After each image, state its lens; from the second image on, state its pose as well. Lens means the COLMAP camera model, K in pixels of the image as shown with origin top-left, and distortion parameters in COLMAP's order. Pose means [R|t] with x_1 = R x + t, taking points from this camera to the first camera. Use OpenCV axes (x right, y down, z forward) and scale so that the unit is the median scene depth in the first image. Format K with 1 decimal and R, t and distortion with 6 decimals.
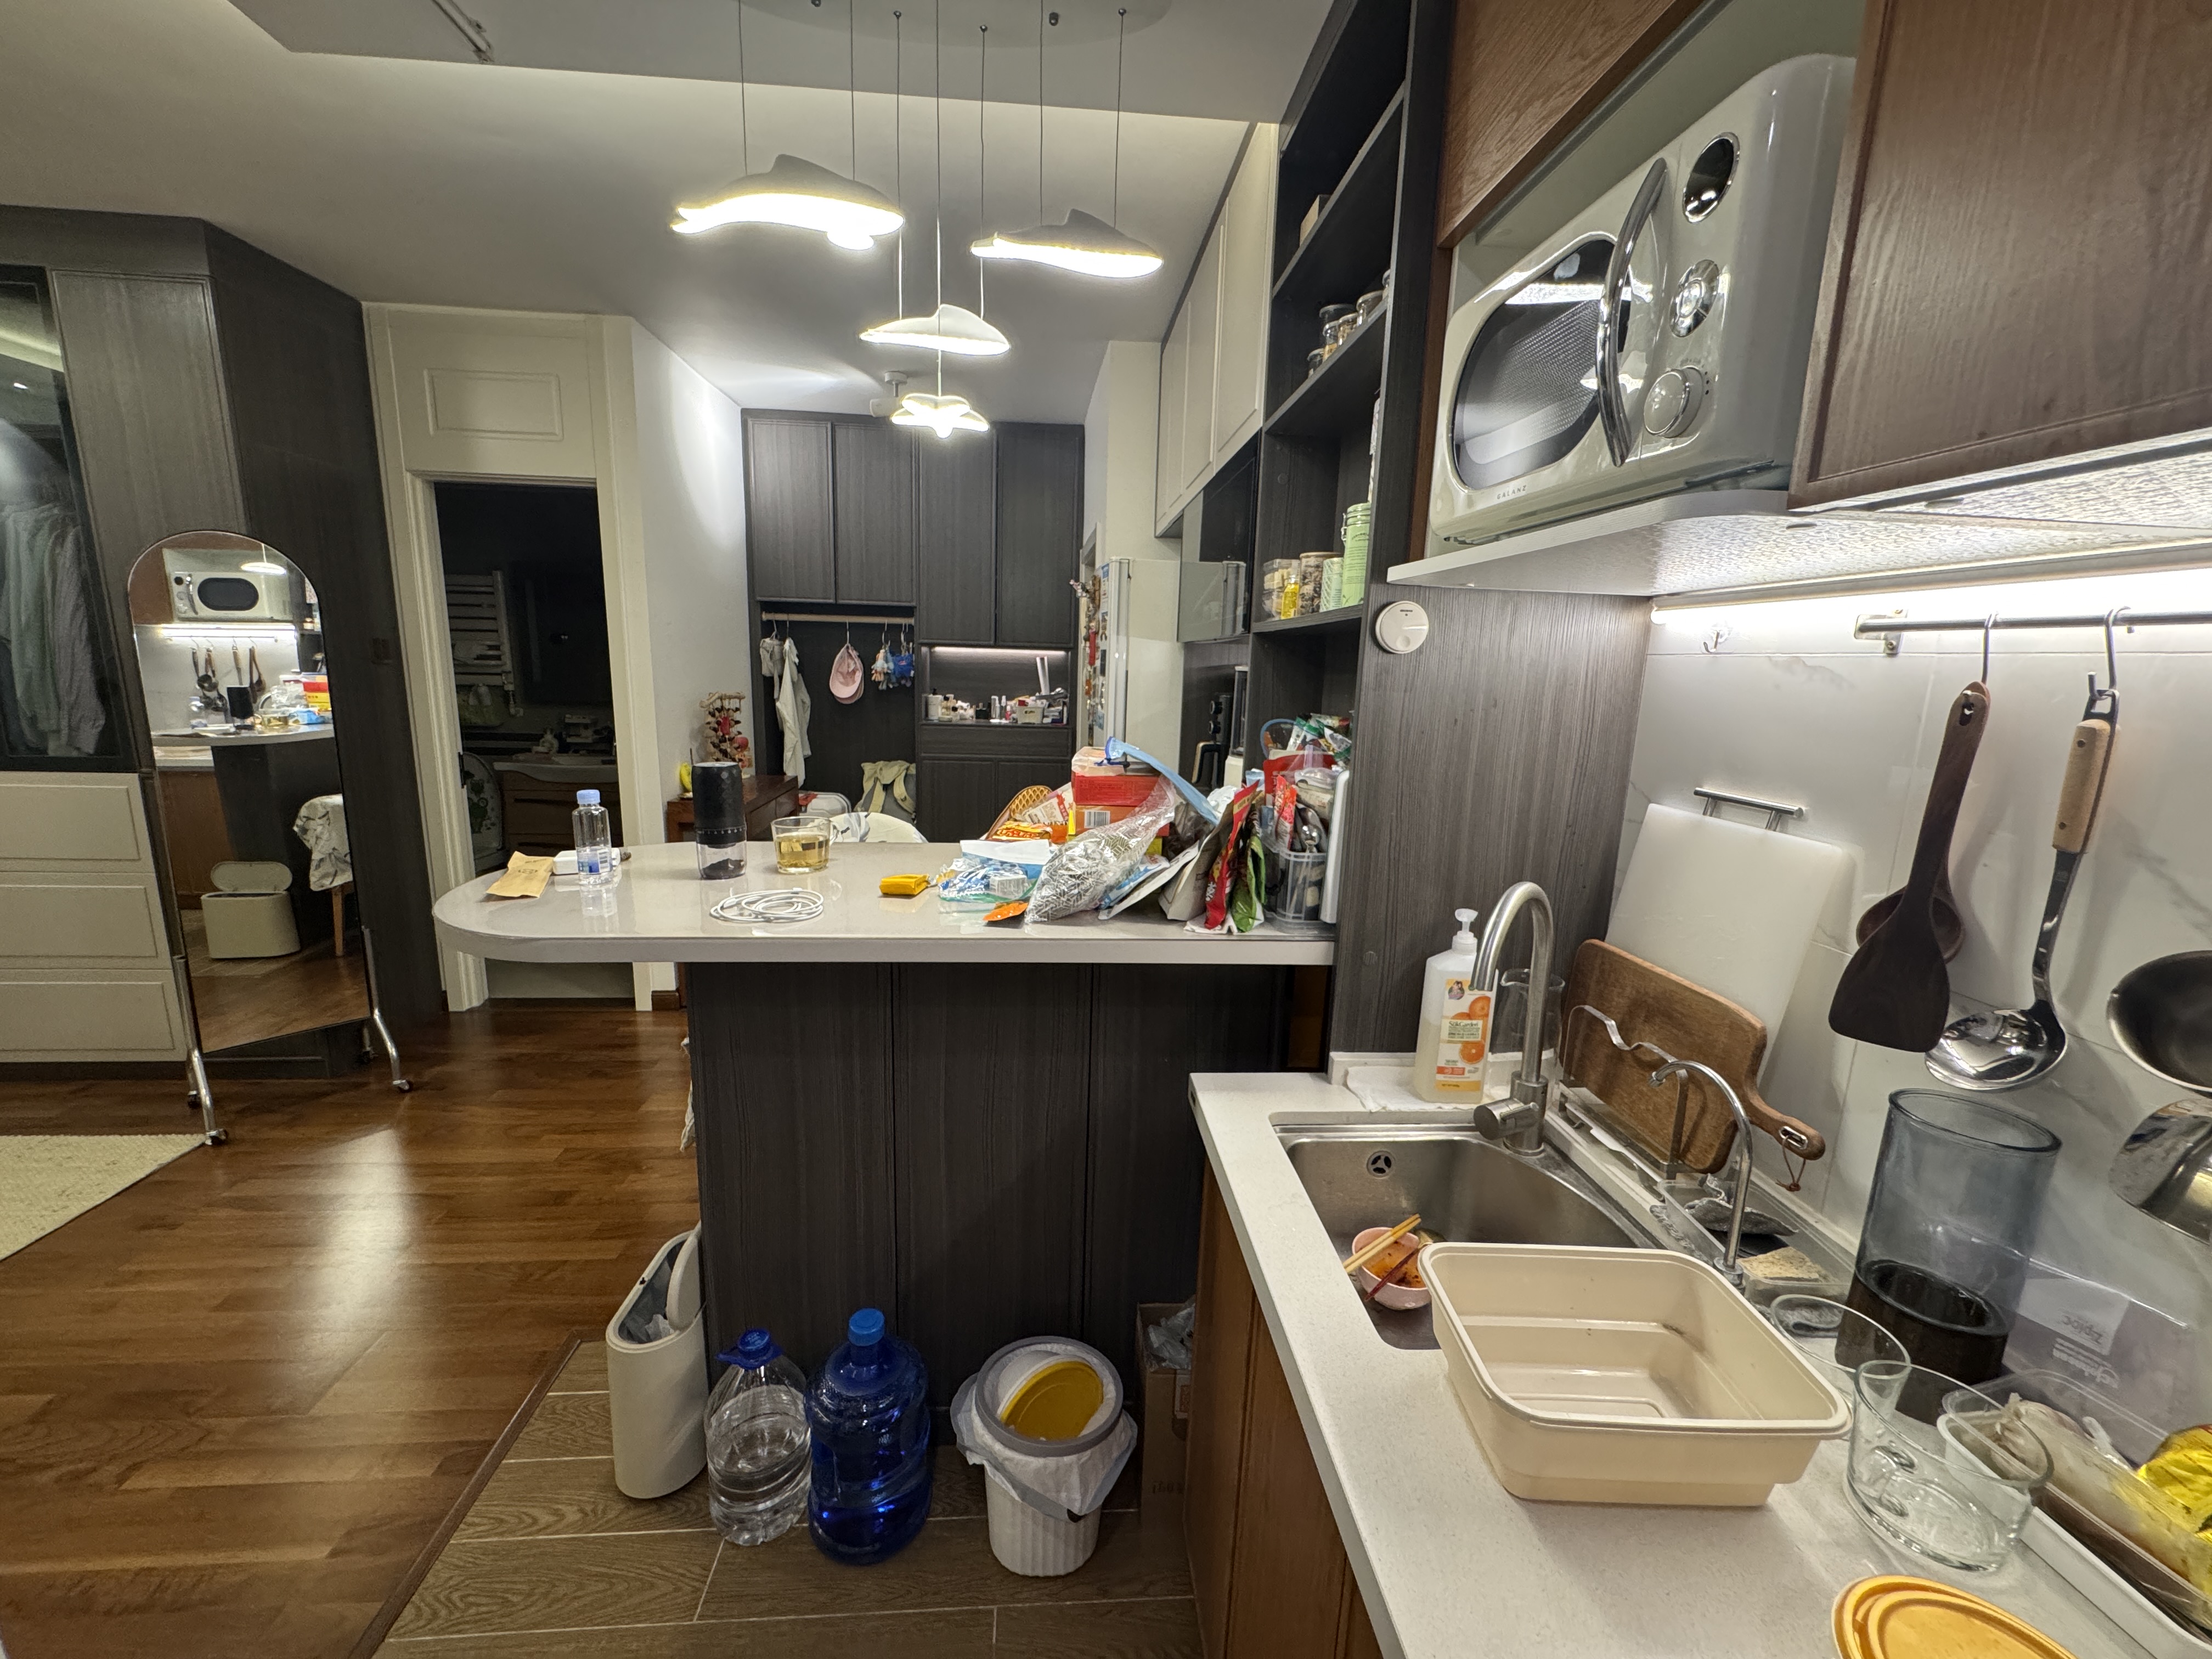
lens RADIAL K [[880.1, 0, 1106.0], [0, 880.1, 829.5], [0, 0, 1]] dist [-0.002367, -0.000725]
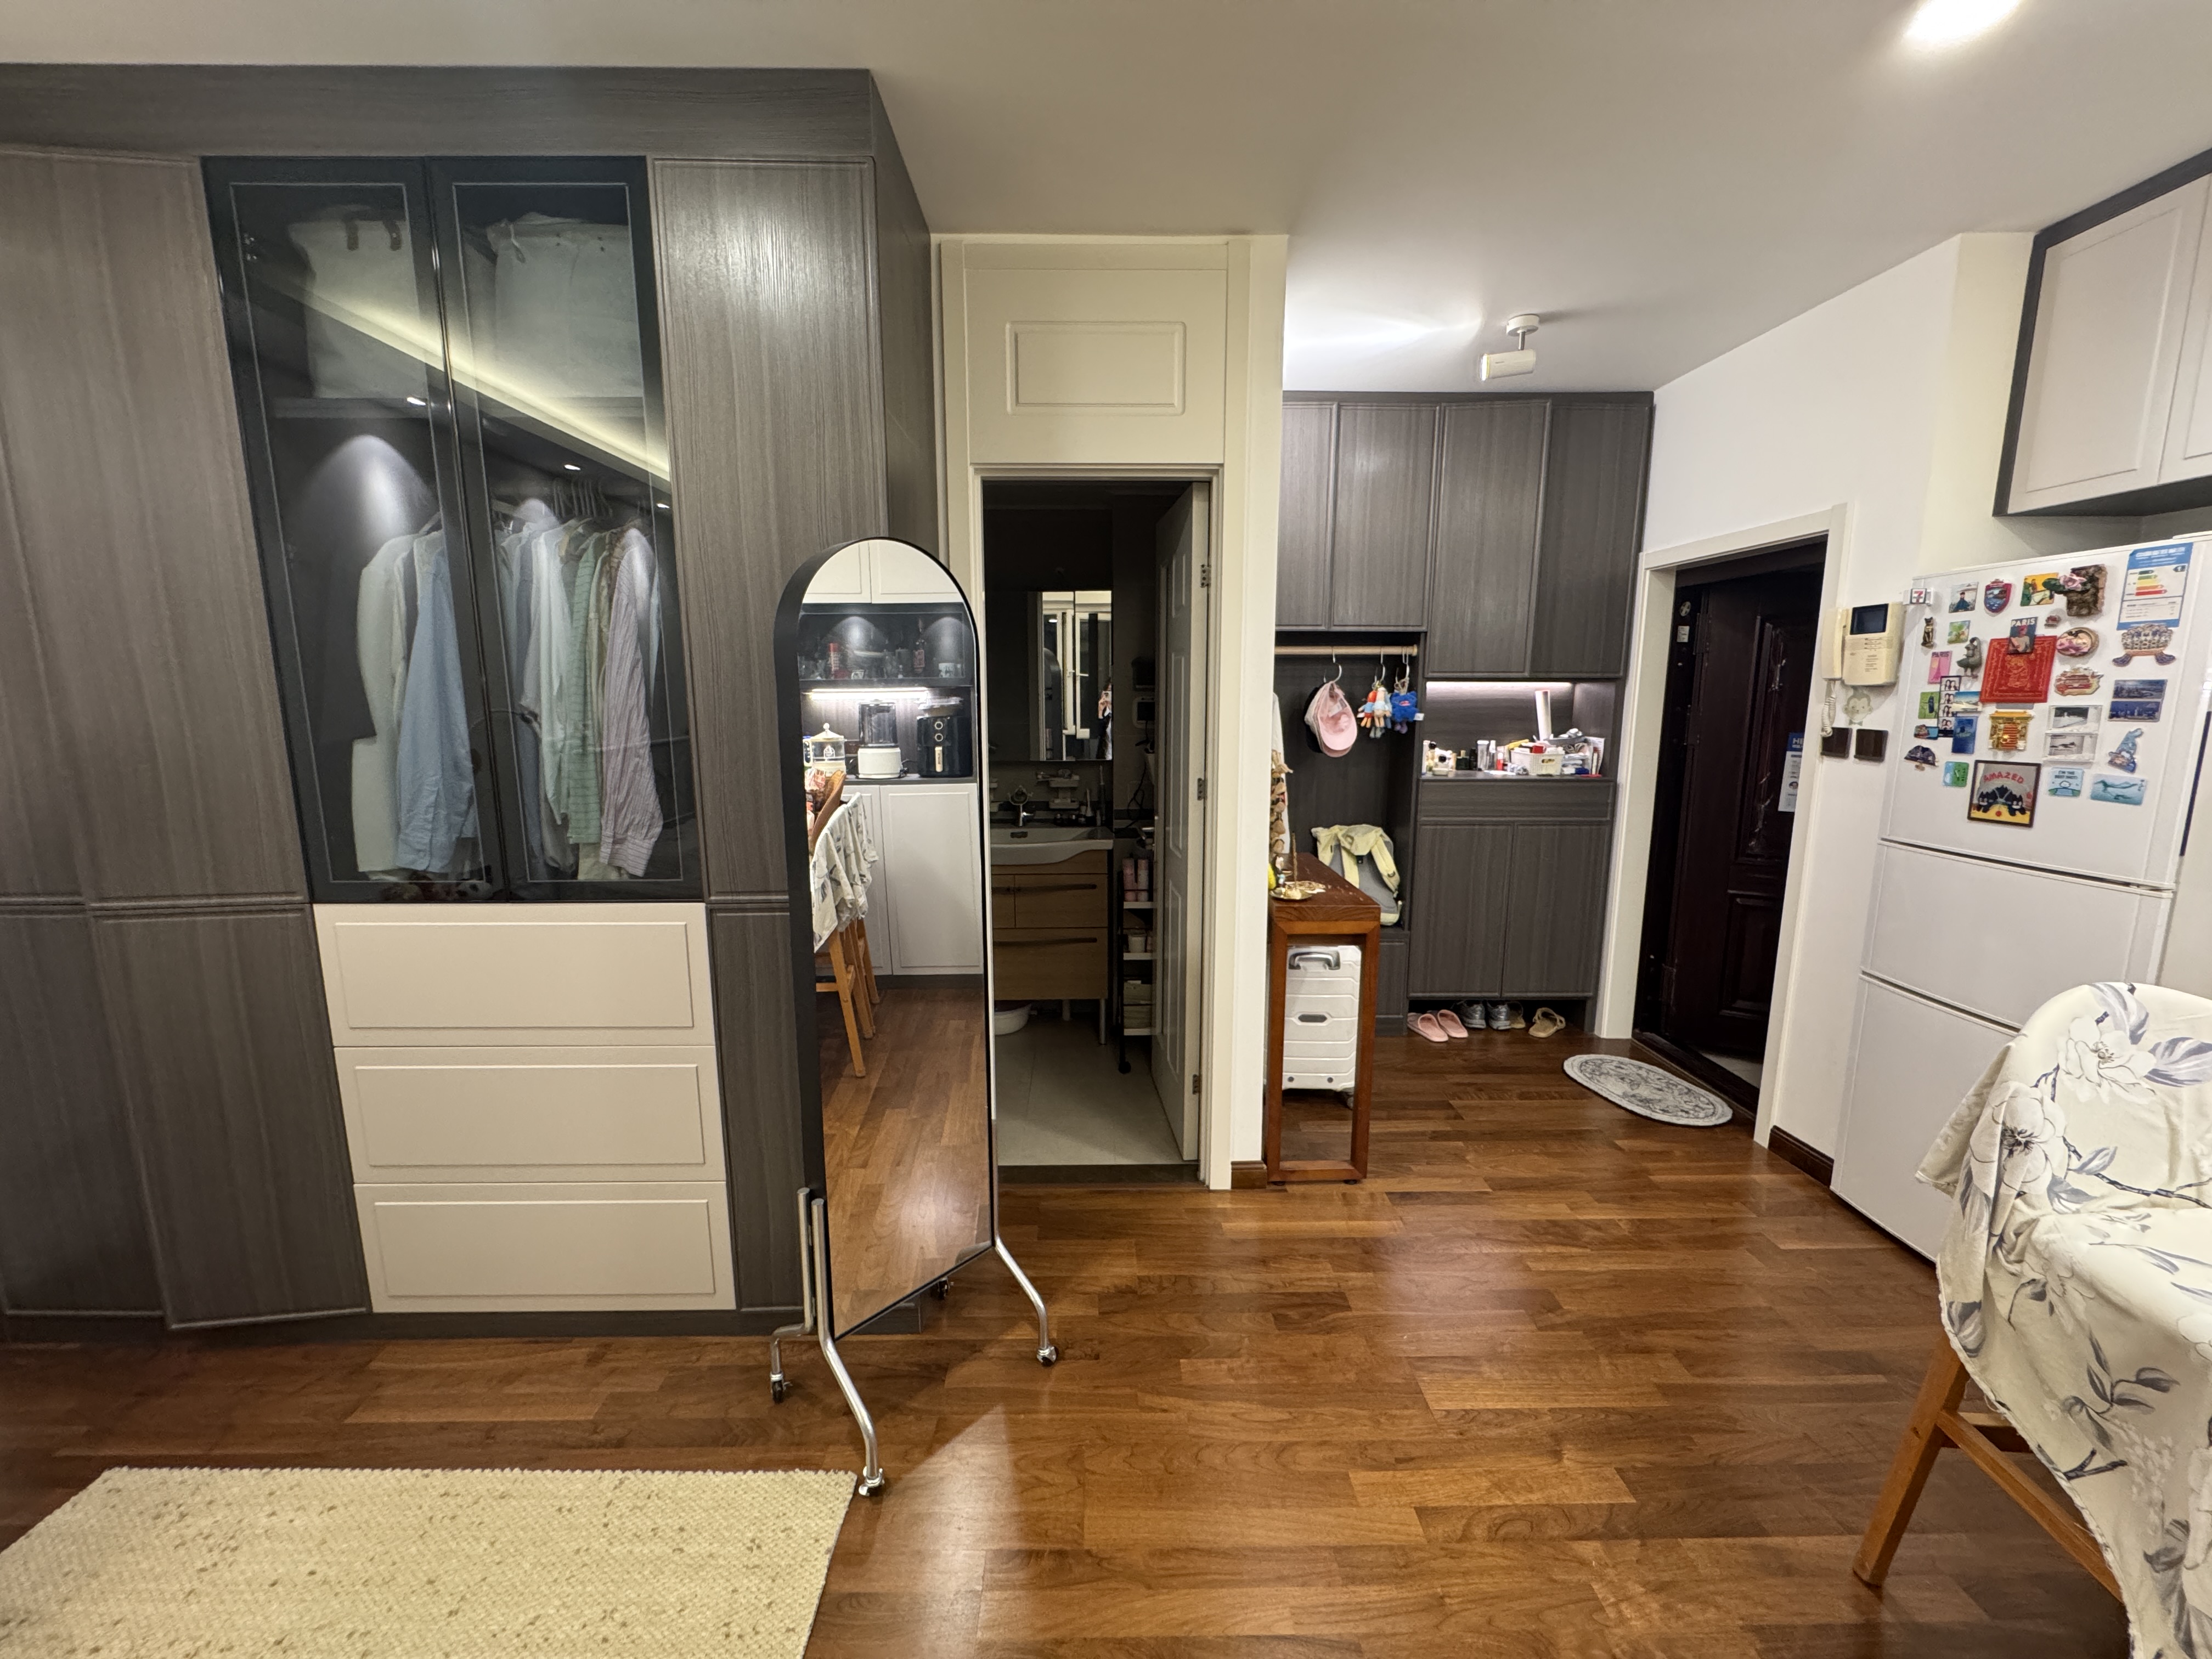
lens RADIAL K [[880.1, 0, 1106.0], [0, 880.1, 829.5], [0, 0, 1]] dist [-0.002367, -0.000725]
pose [[0.998020, -0.020816, -0.059360, -0.639613], [0.018877, 0.999276, -0.033047, -0.078908], [0.060005, 0.031861, 0.997689, 0.286595]]
